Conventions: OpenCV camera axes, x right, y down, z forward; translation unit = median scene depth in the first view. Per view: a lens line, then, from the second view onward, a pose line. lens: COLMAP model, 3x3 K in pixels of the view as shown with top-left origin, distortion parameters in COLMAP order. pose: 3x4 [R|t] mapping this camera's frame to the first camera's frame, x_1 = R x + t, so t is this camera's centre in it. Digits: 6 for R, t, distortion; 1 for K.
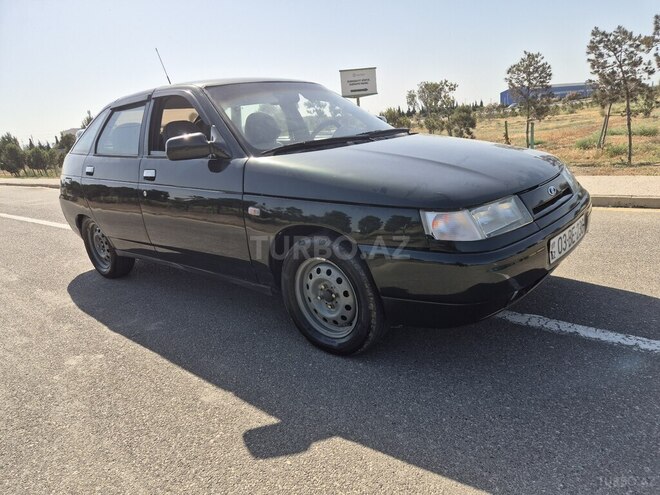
lens RADIAL K [[485.7, 0, 344.9], [0, 485.7, 262.6], [0, 0, 1]] dist [0.071140, -0.057956]
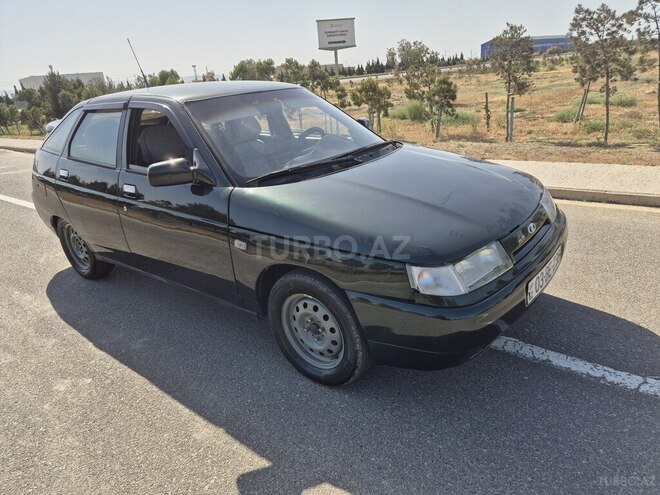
lens RADIAL K [[485.7, 0, 344.9], [0, 485.7, 262.6], [0, 0, 1]] dist [0.071140, -0.057956]
pose [[0.998874, -0.001694, 0.047408, -0.017431], [-0.002843, 0.995426, 0.095488, -0.153985], [-0.047352, -0.095516, 0.994301, -0.012109]]
